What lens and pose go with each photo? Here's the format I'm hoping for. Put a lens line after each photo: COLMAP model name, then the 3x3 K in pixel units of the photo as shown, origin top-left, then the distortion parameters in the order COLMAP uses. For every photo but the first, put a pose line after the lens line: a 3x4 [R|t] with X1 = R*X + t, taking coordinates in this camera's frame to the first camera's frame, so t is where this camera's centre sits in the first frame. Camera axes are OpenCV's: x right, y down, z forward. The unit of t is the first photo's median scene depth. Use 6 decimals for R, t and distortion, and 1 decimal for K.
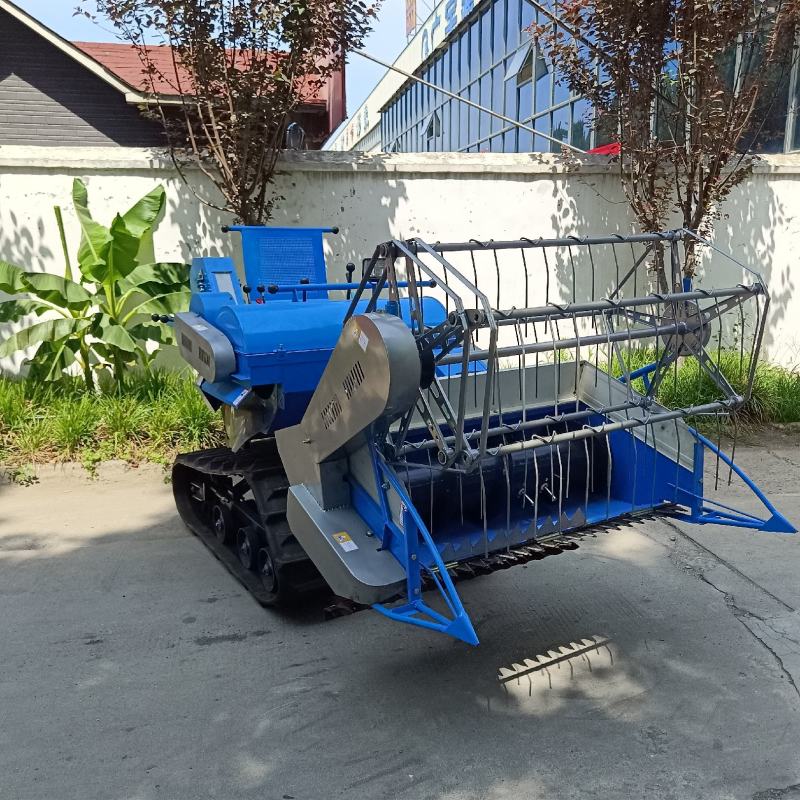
lens RADIAL K [[788.8, 0, 403.9], [0, 788.8, 400.5], [0, 0, 1]] dist [0.067411, -0.060827]
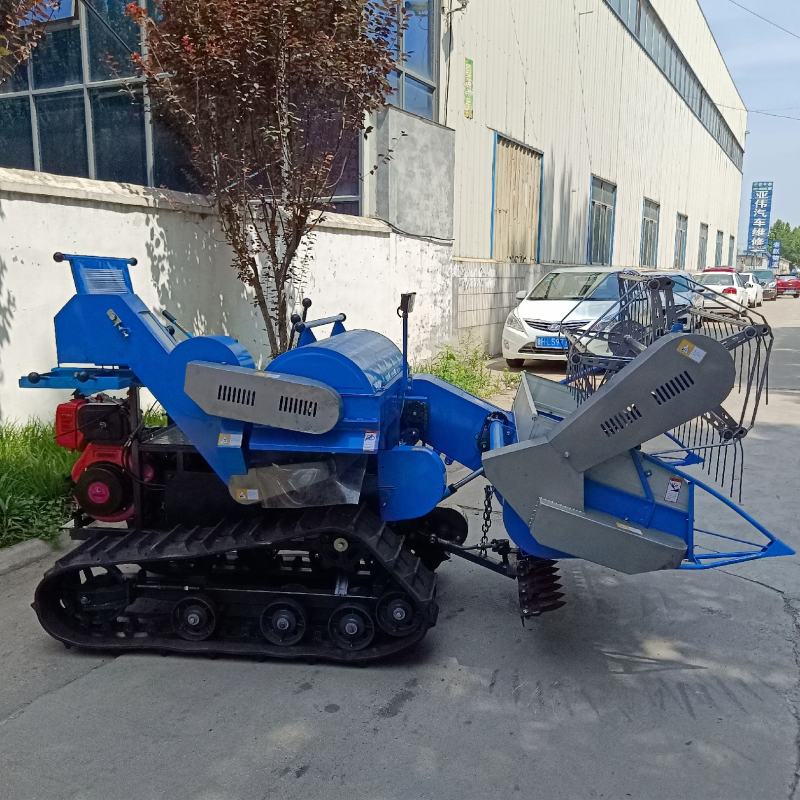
lens RADIAL K [[788.8, 0, 403.9], [0, 788.8, 400.5], [0, 0, 1]] dist [0.067411, -0.060827]
pose [[0.606776, -0.114333, 0.786607, -0.452098], [0.148506, 0.988483, 0.029120, -0.036275], [-0.780877, 0.099147, 0.616767, 0.192736]]
